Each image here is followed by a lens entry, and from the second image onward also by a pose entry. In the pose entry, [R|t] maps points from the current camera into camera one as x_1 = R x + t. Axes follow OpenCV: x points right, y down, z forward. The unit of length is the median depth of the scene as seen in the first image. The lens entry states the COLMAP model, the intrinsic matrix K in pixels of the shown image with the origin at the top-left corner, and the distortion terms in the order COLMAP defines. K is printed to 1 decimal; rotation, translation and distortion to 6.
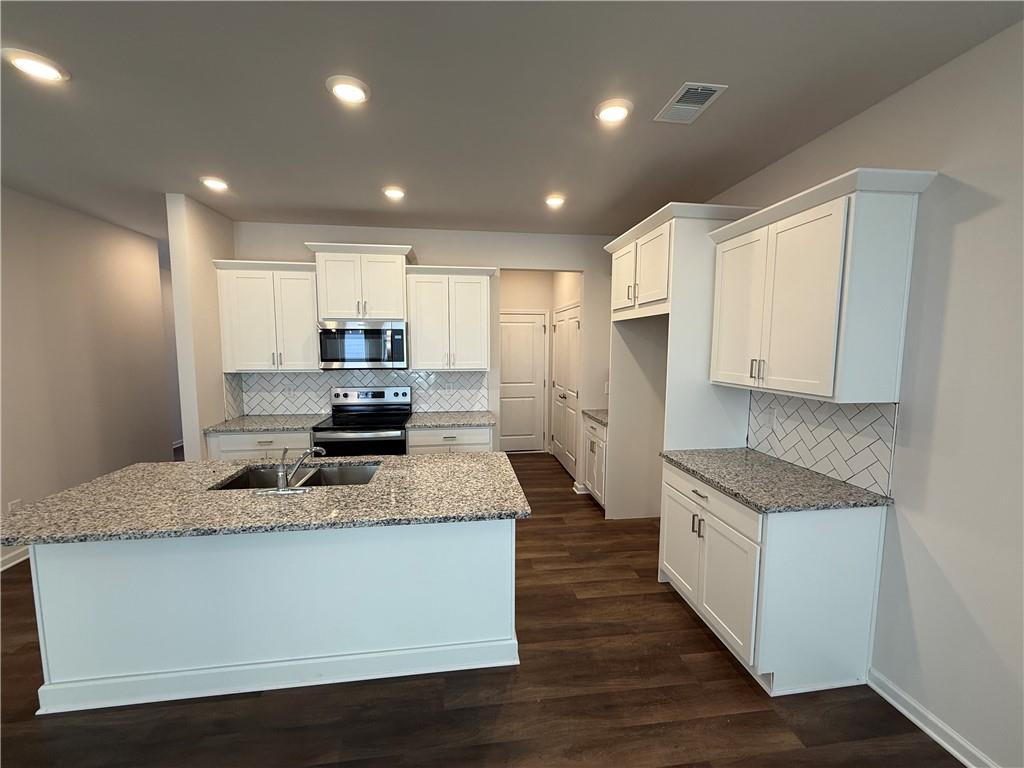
lens RADIAL K [[405.9, 0, 508.8], [0, 405.9, 385.9], [0, 0, 1]] dist [-0.000342, 0.000274]
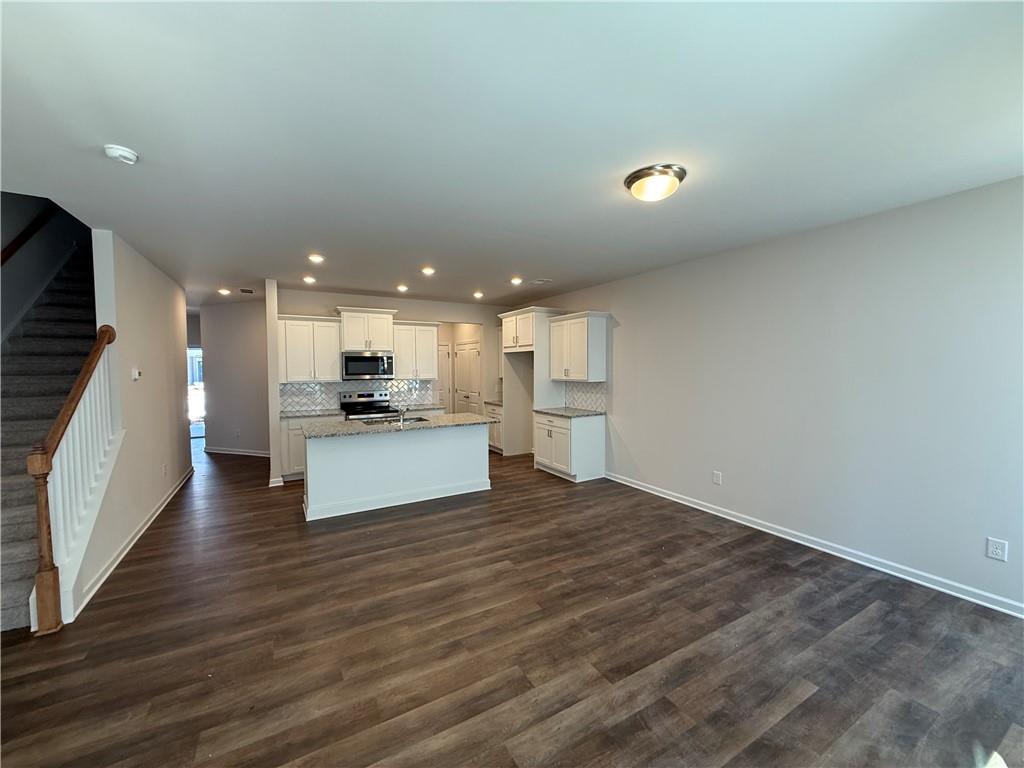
lens RADIAL K [[405.9, 0, 512.6], [0, 405.9, 383.9], [0, 0, 1]] dist [-0.000342, 0.000274]
pose [[0.923383, -0.022795, 0.383202, -0.569385], [0.045343, 0.997724, -0.049911, 0.113805], [-0.381192, 0.063463, 0.922315, -1.014486]]
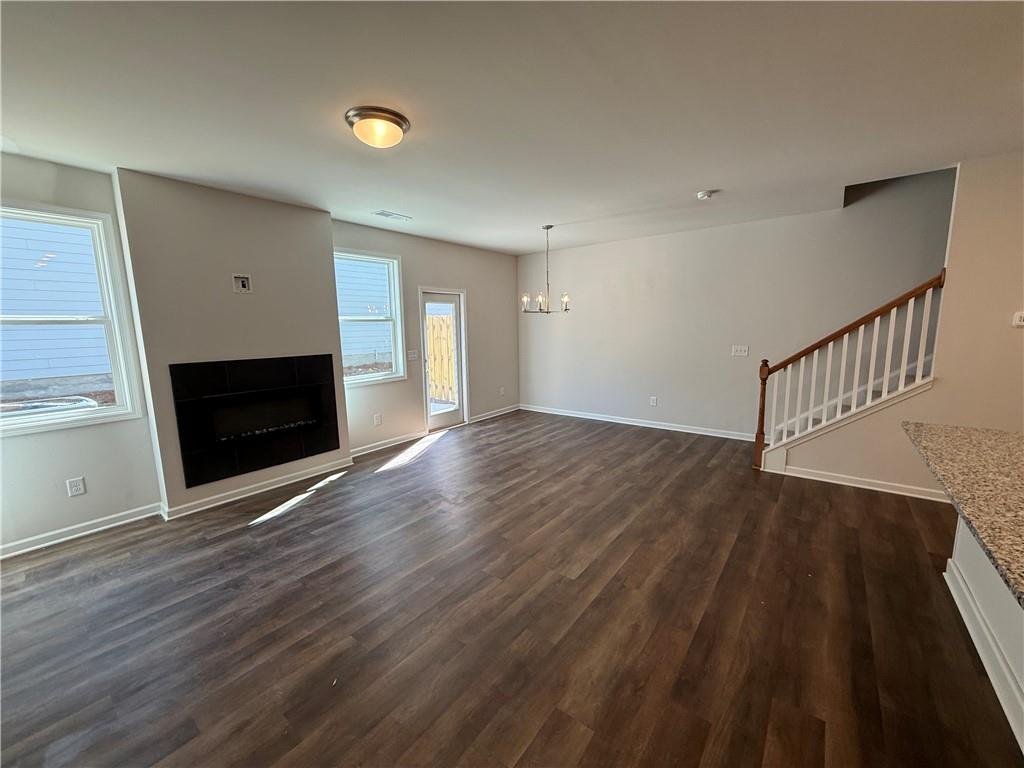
lens RADIAL K [[405.9, 0, 512.6], [0, 405.9, 382.0], [0, 0, 1]] dist [-0.000342, 0.000274]
pose [[-0.707987, 0.111571, -0.697356, 0.510058], [-0.055934, 0.975482, 0.212855, -0.034591], [0.704007, 0.189704, -0.684388, 0.521759]]
